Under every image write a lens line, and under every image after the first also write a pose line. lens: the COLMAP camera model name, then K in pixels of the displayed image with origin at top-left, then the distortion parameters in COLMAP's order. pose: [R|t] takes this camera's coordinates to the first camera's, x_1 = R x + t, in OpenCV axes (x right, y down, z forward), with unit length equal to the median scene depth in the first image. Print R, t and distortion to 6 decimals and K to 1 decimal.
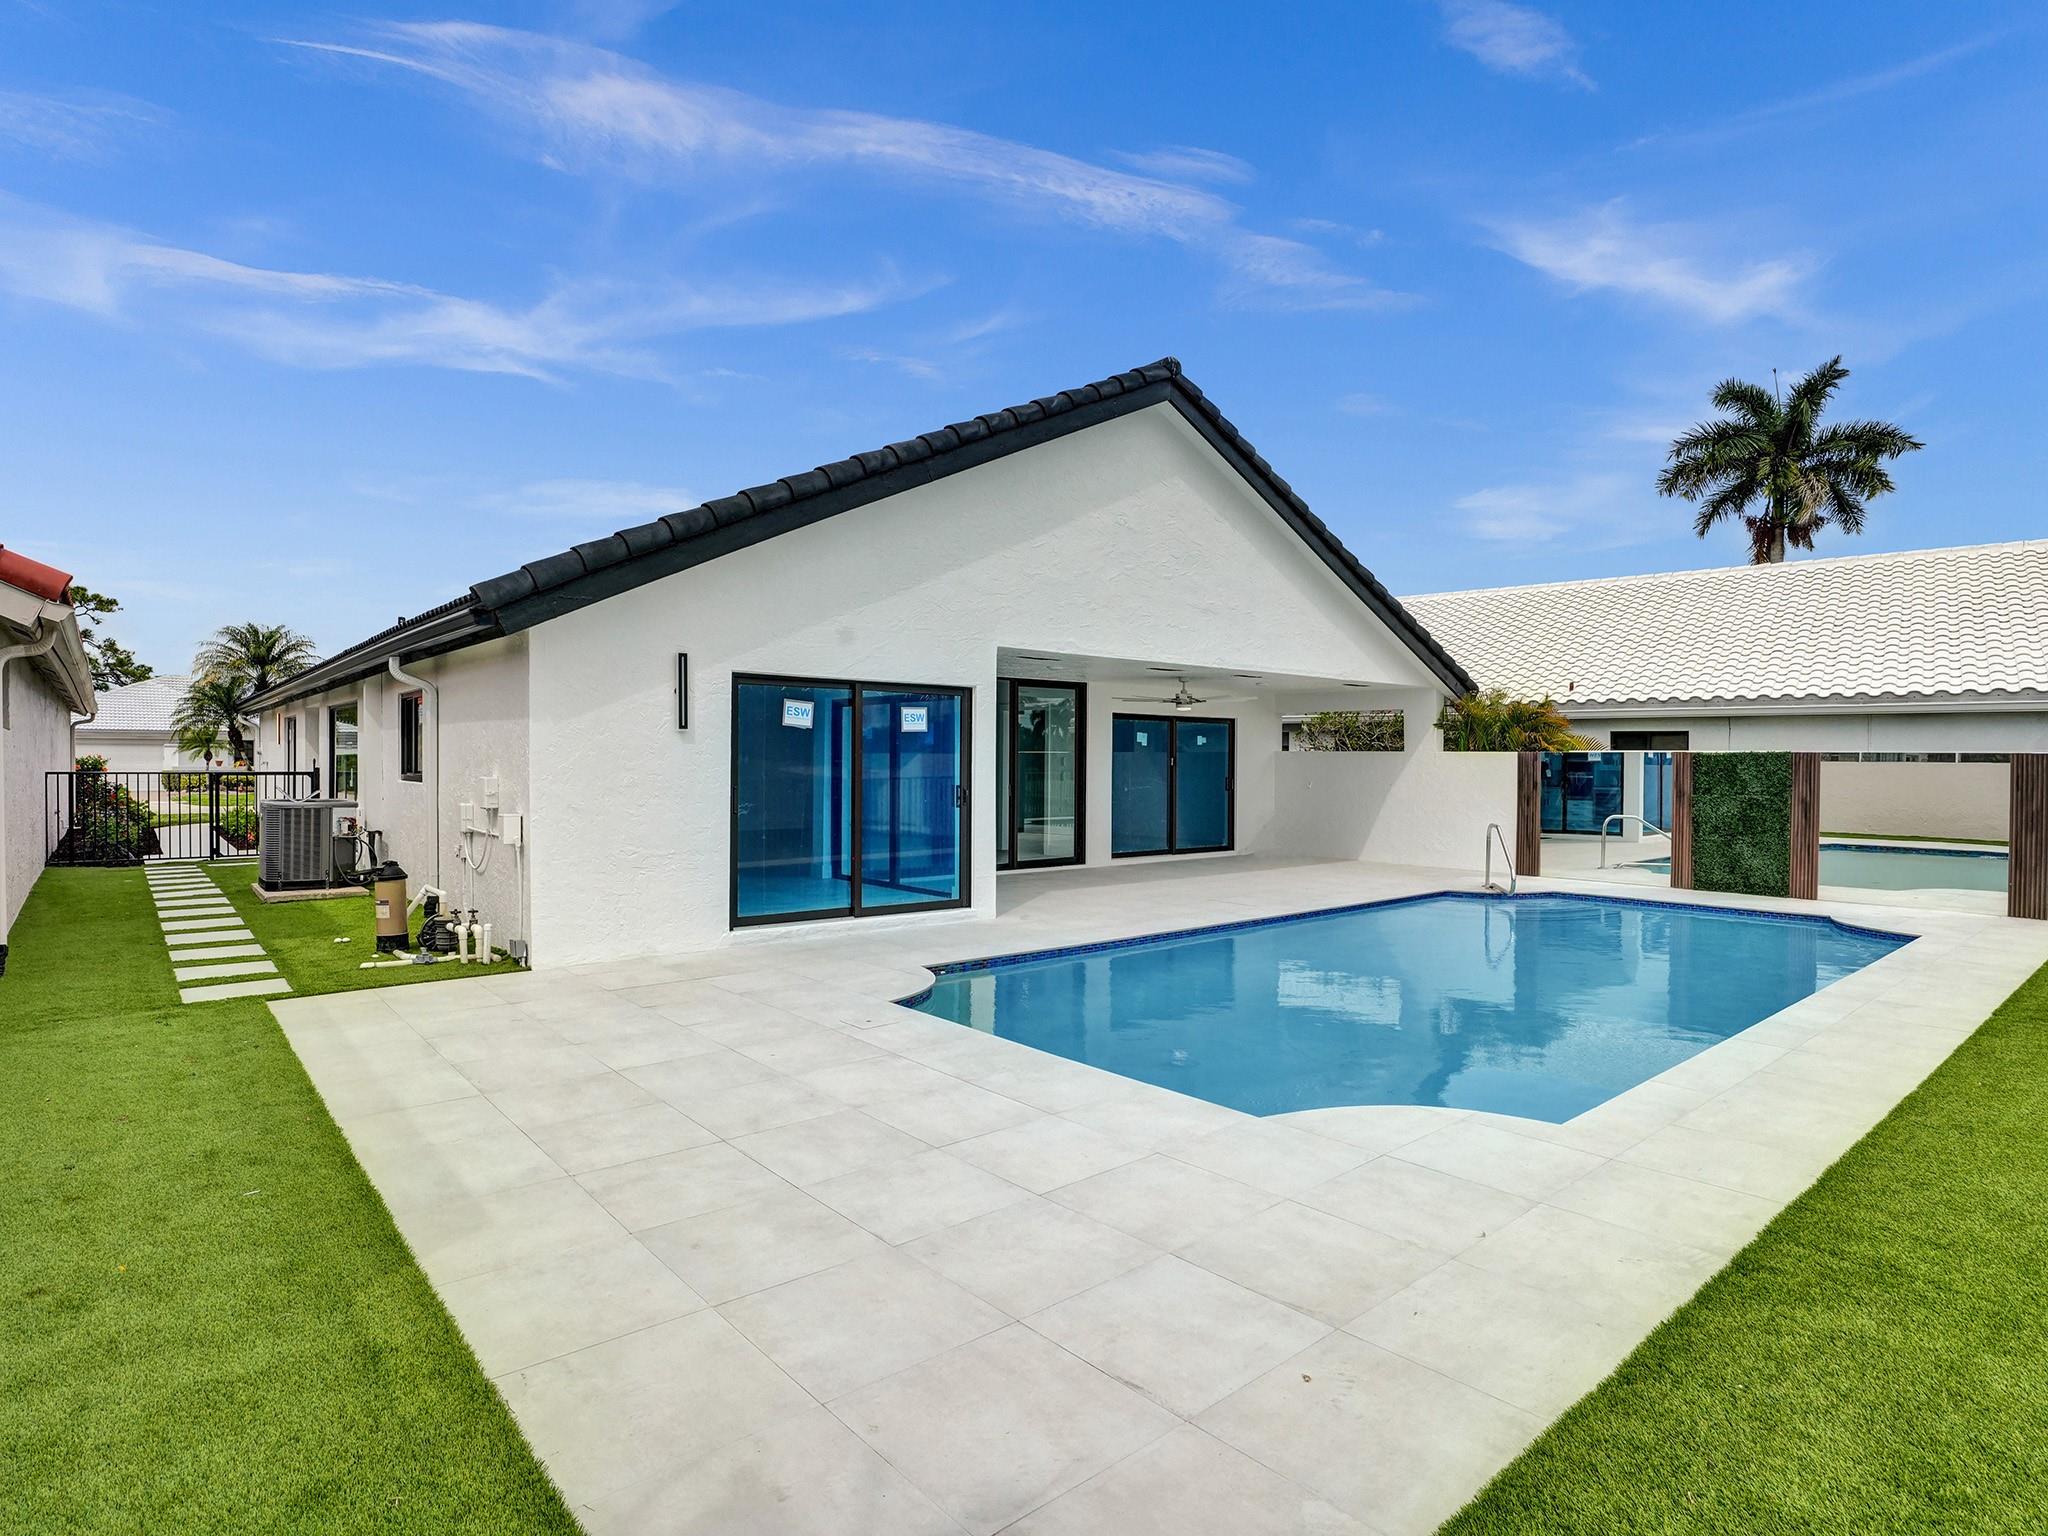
lens RADIAL K [[1087.6, 0, 1018.8], [0, 1087.6, 783.8], [0, 0, 1]] dist [-0.062036, 0.026669]
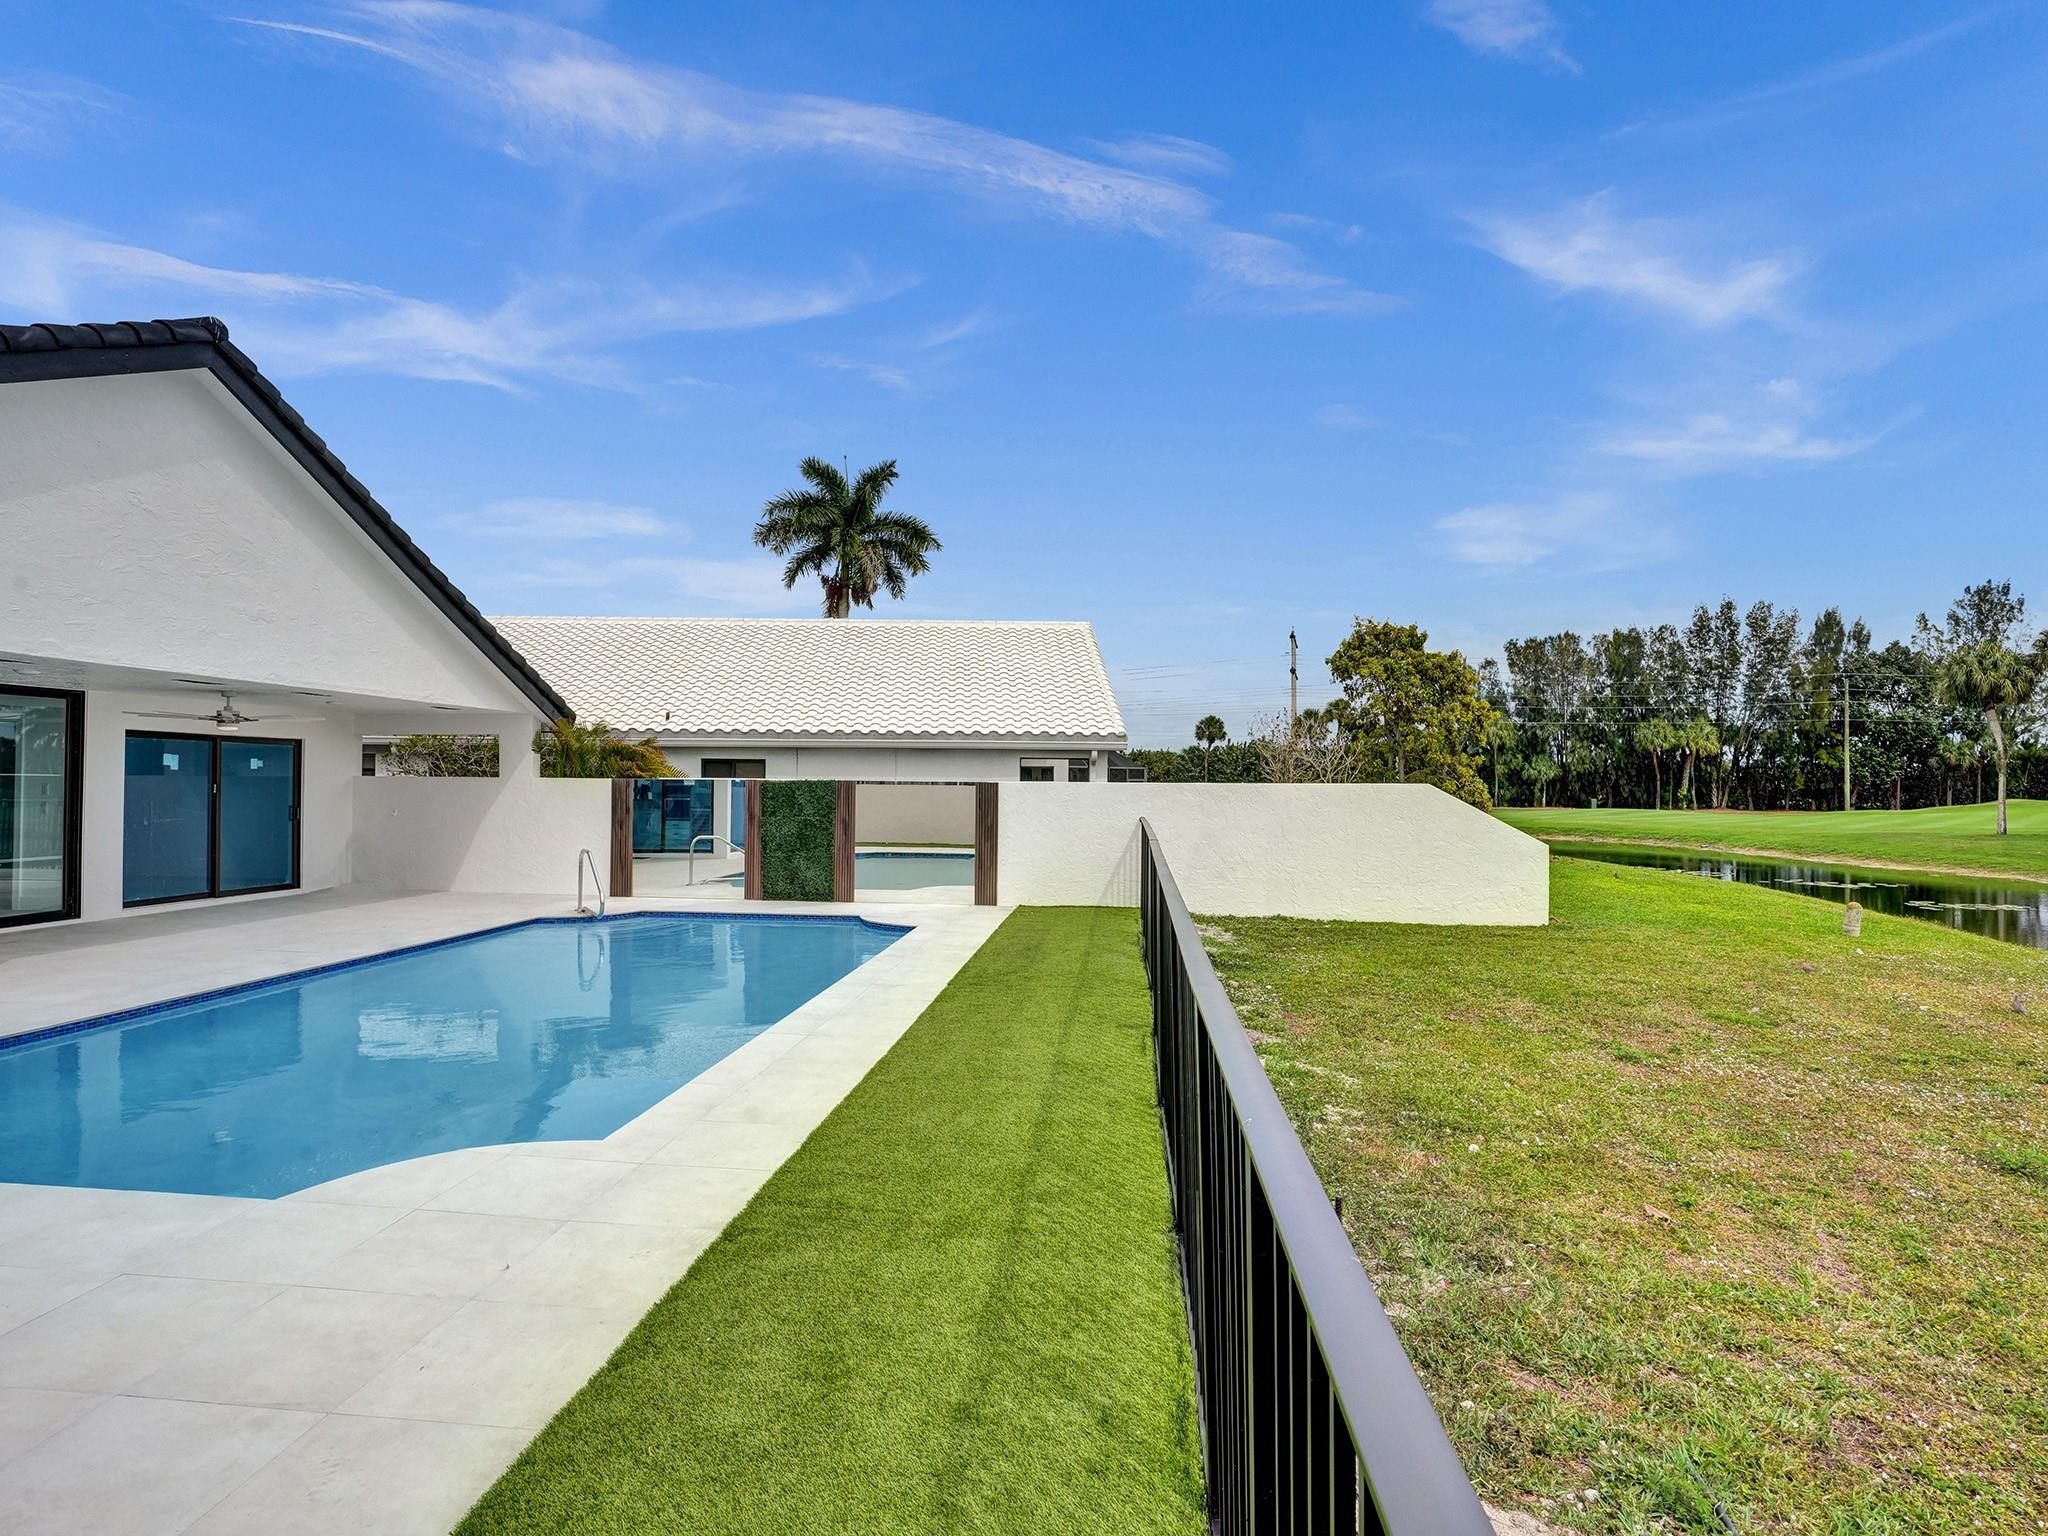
lens RADIAL K [[1087.6, 0, 1009.2], [0, 1087.6, 777.5], [0, 0, 1]] dist [-0.062036, 0.026669]
pose [[0.725800, 0.006219, 0.687878, 0.029161], [0.007899, 0.999818, -0.017375, -0.012743], [-0.687860, 0.018044, 0.725619, -0.038484]]
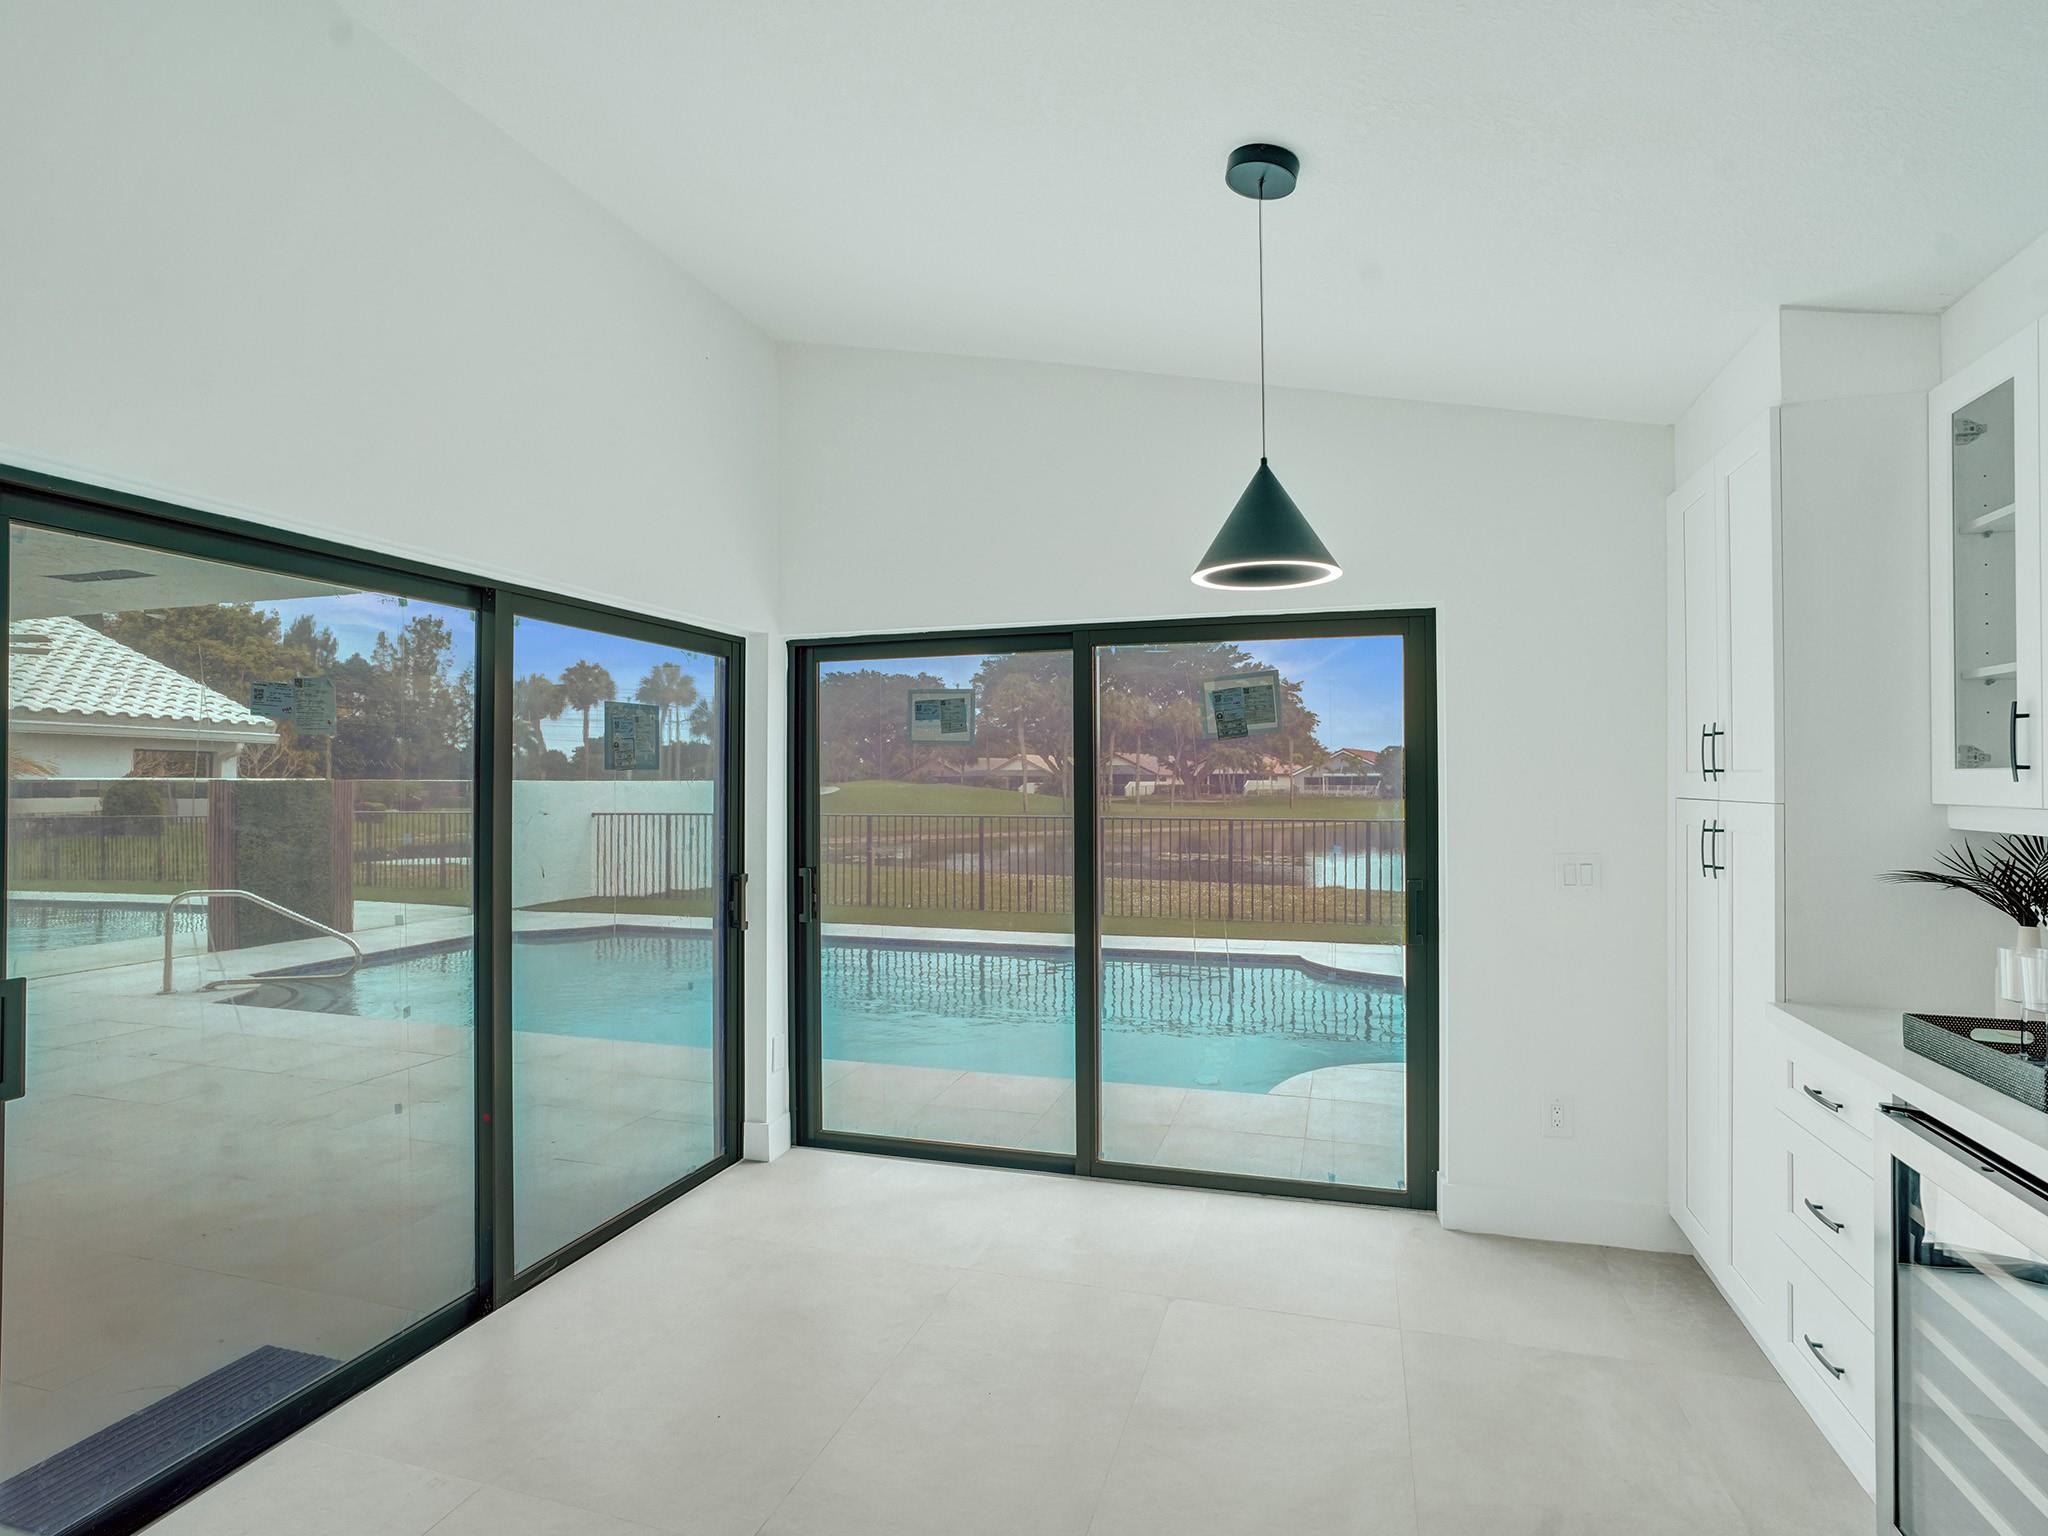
lens RADIAL K [[1087.6, 0, 1009.5], [0, 1087.6, 773.5], [0, 0, 1]] dist [-0.062036, 0.026669]
pose [[-0.525166, 0.005018, 0.850985, -0.484190], [0.017298, 0.999839, 0.004780, -0.035644], [-0.850824, 0.017230, -0.525168, 1.154443]]
